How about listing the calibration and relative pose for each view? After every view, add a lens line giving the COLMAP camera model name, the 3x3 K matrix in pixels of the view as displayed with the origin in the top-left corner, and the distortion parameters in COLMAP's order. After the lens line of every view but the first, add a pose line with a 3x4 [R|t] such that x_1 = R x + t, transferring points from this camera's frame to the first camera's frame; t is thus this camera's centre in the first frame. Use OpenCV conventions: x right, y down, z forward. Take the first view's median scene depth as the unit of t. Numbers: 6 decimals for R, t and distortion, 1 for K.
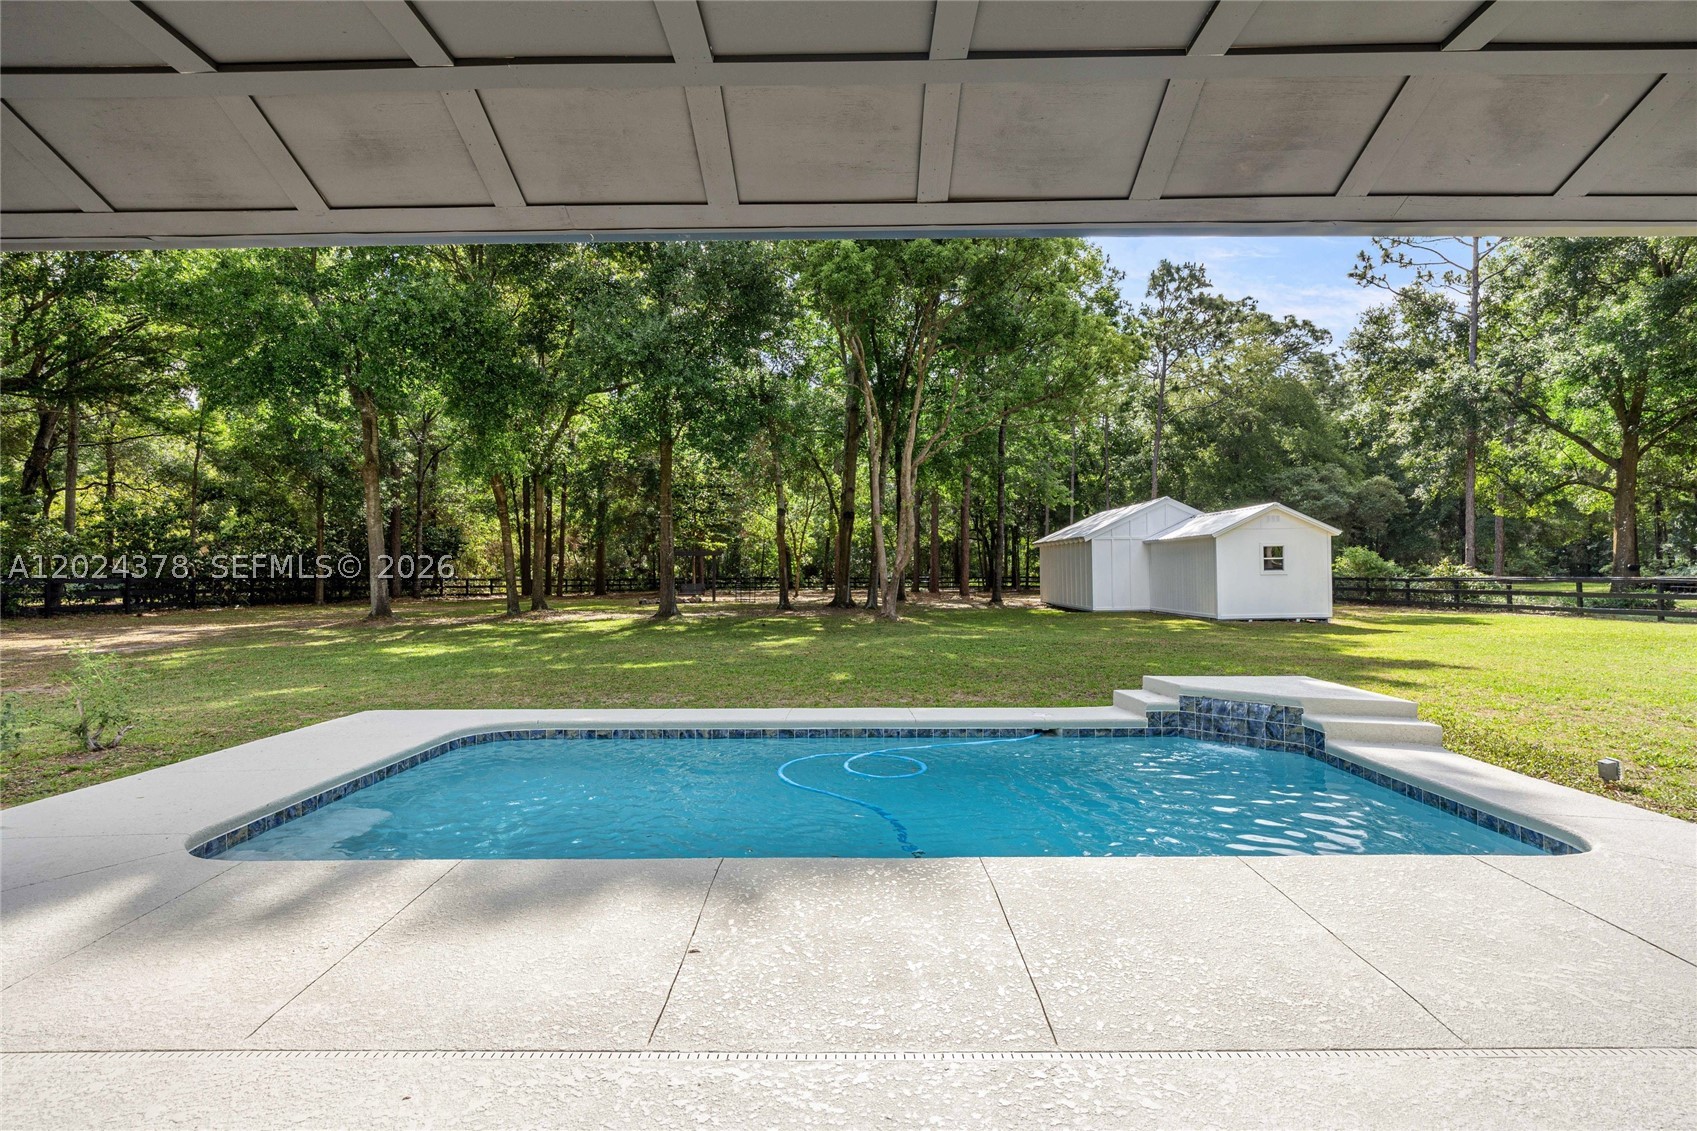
lens RADIAL K [[848.7, 0, 851.3], [0, 848.7, 568.4], [0, 0, 1]] dist [-0.002096, -0.000033]
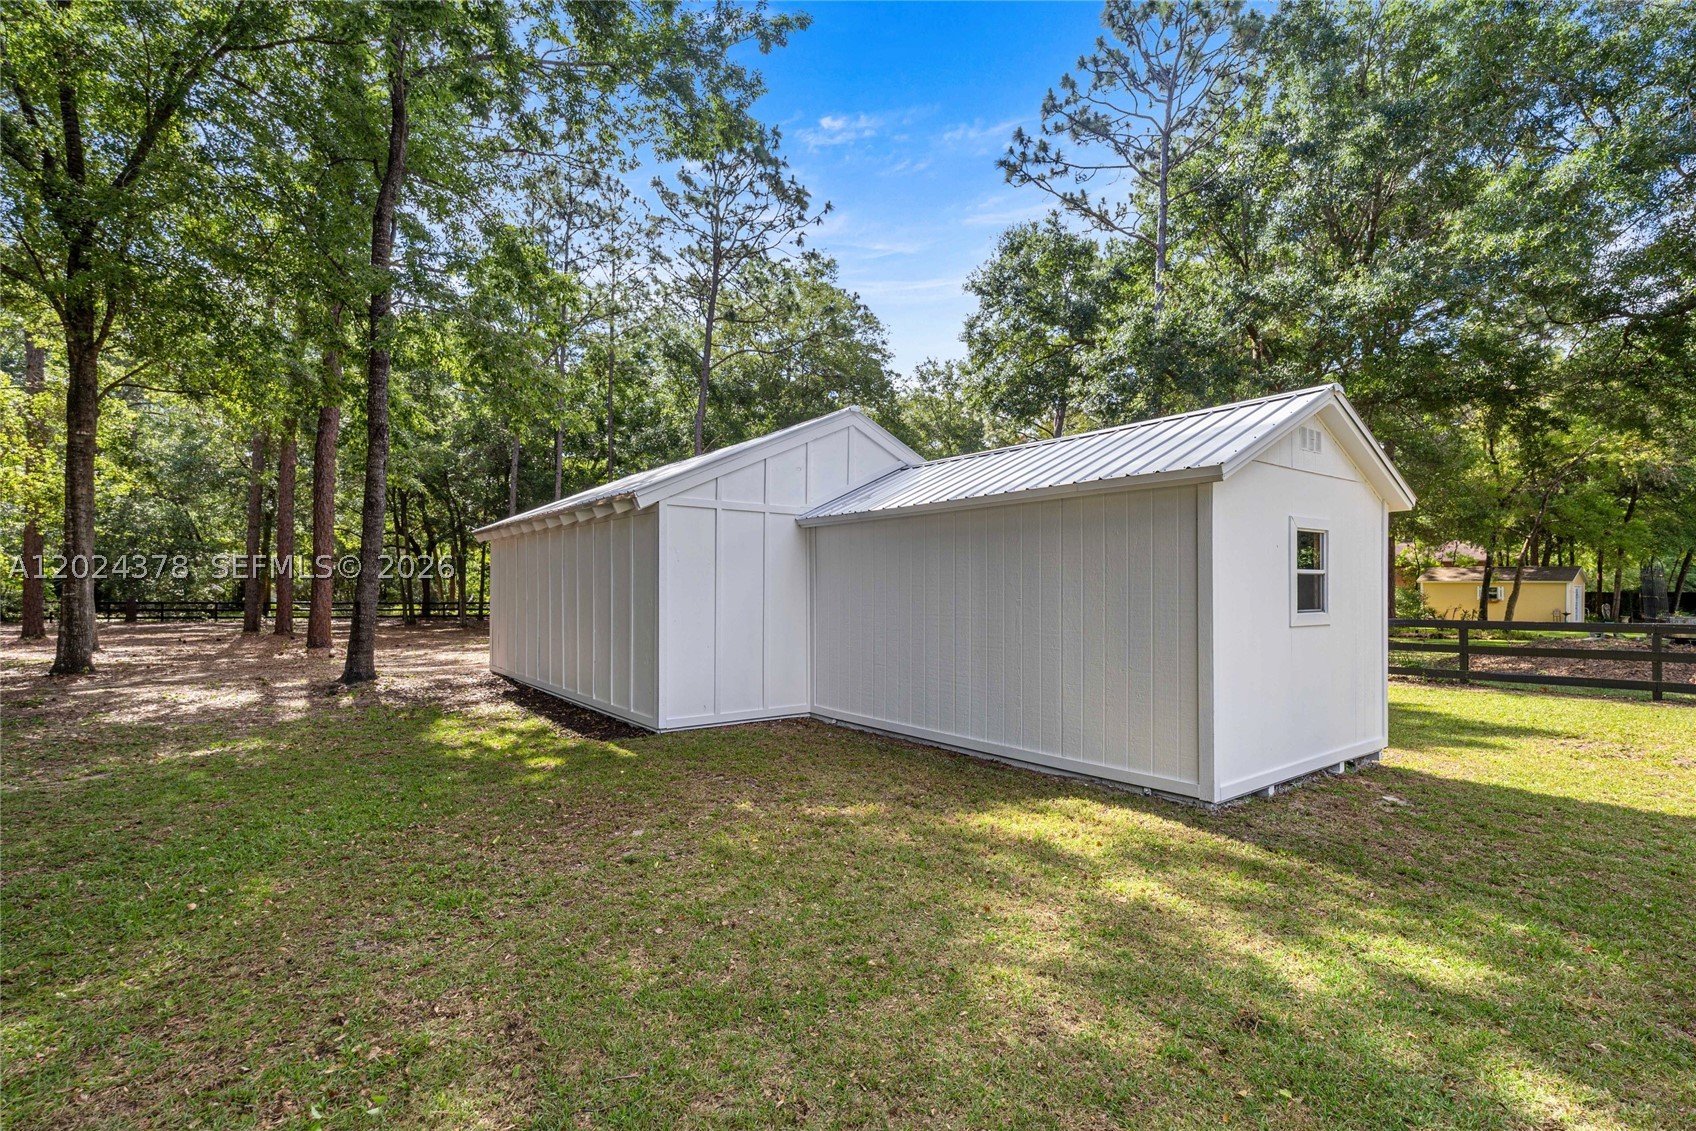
lens RADIAL K [[762.5, 0, 856.0], [0, 762.5, 578.6], [0, 0, 1]] dist [0.002442, 0.000094]
pose [[0.796213, 0.024356, 0.604526, 0.169461], [-0.013641, 0.999658, -0.022310, -0.000589], [-0.604862, 0.009517, 0.796273, 0.724661]]
